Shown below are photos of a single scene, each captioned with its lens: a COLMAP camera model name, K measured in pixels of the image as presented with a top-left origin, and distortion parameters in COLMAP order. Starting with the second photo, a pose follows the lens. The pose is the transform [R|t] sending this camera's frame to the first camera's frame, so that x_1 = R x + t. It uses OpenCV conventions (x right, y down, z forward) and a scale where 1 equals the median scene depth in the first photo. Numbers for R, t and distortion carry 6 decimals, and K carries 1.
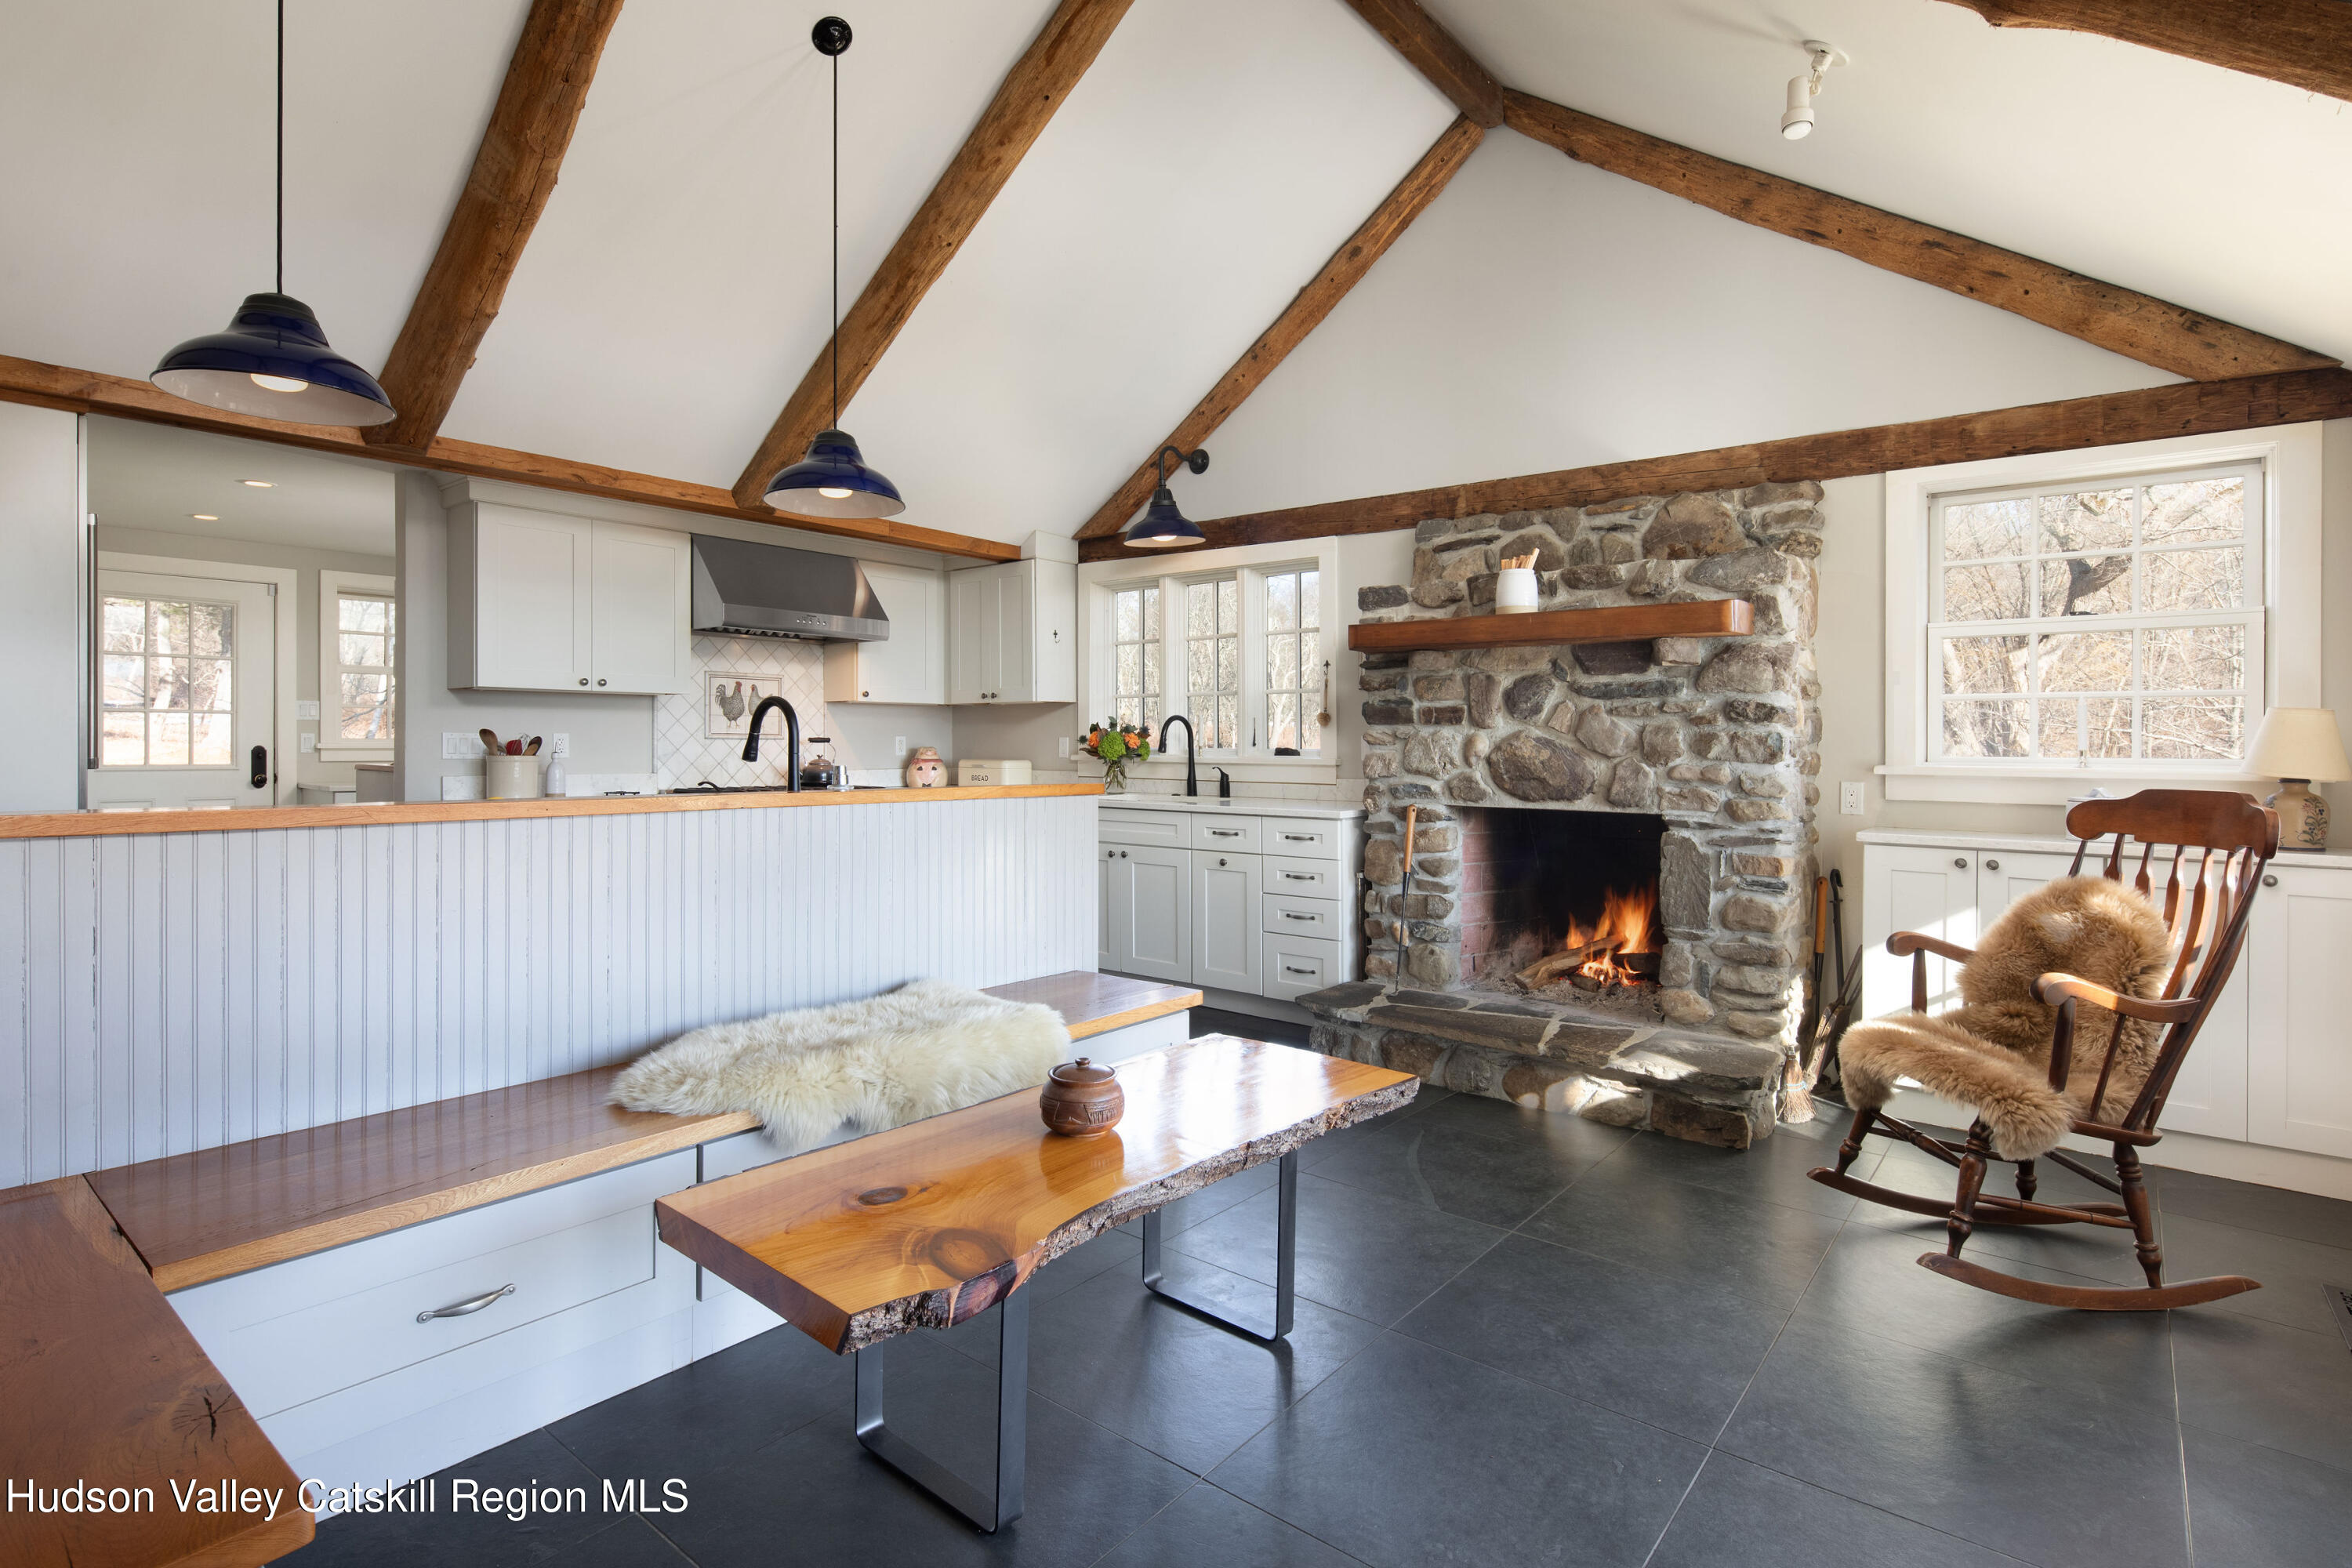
lens RADIAL K [[1142.2, 0, 1167.0], [0, 1142.2, 772.0], [0, 0, 1]] dist [-0.020611, 0.000096]
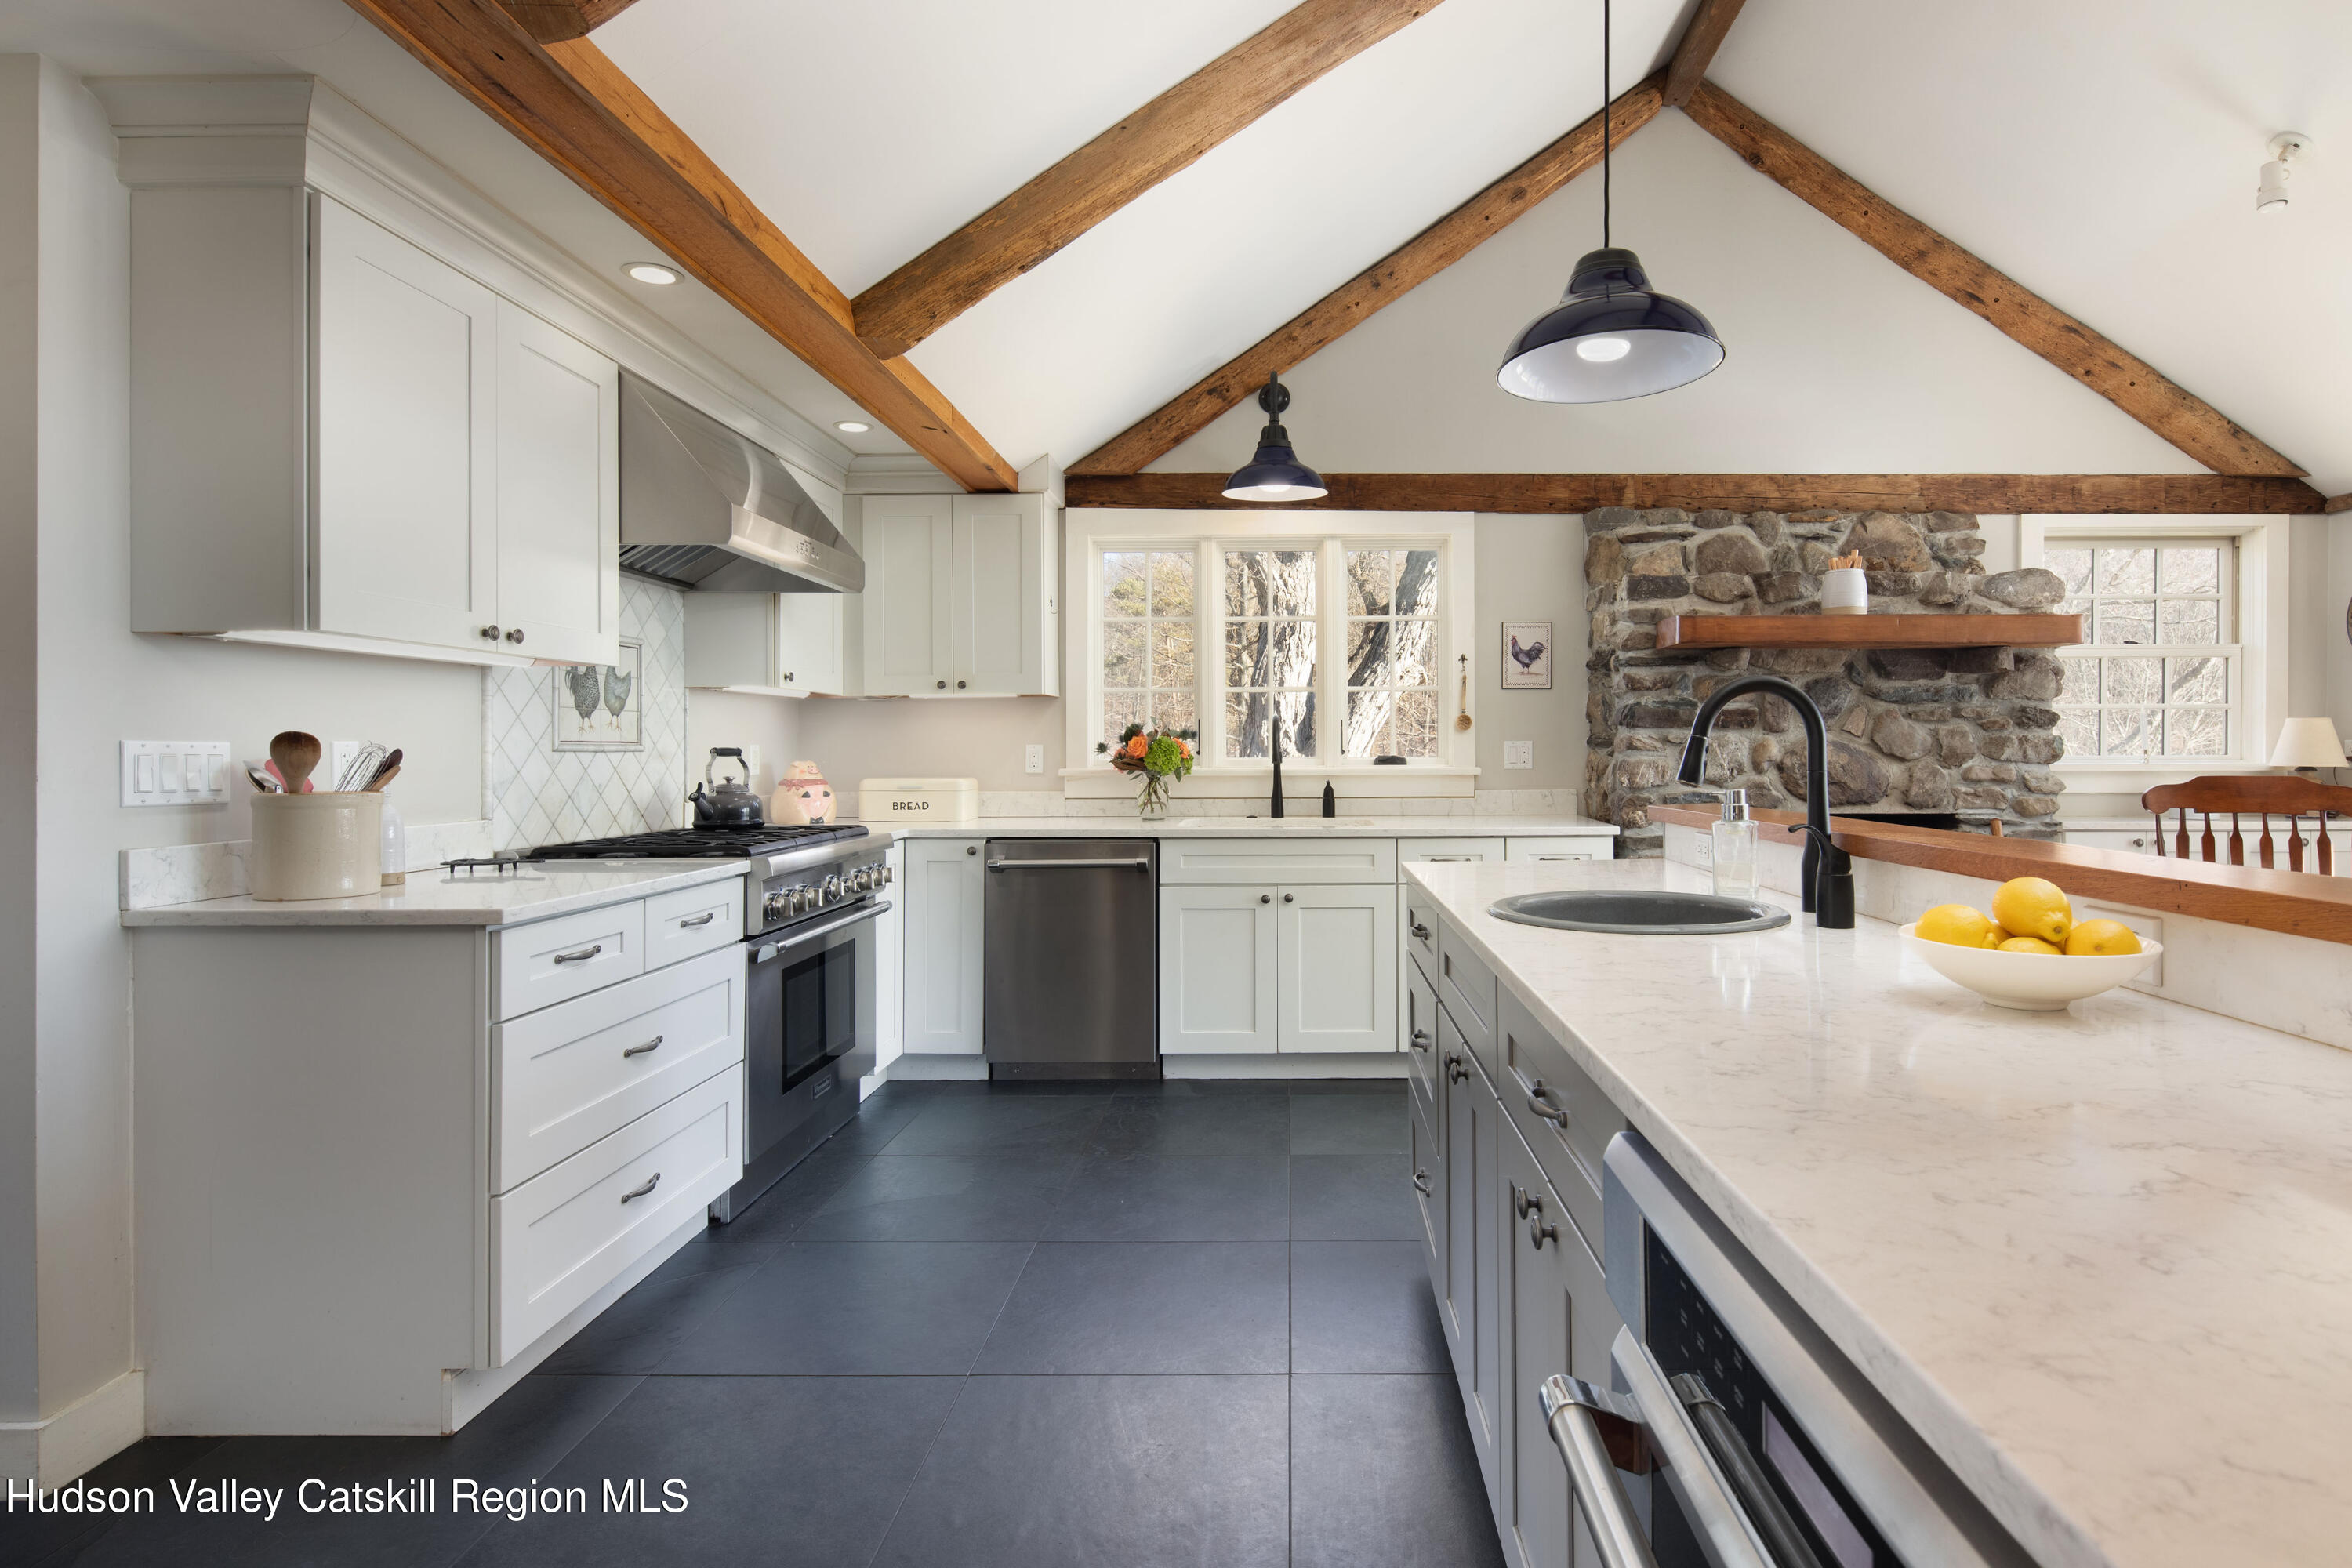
lens RADIAL K [[1142.2, 0, 1178.5], [0, 1142.2, 769.4], [0, 0, 1]] dist [-0.020611, 0.000096]
pose [[0.786886, -0.018827, 0.616811, -0.735151], [0.023468, 0.999724, 0.000576, -0.020277], [-0.616651, 0.014022, 0.787111, 0.584543]]
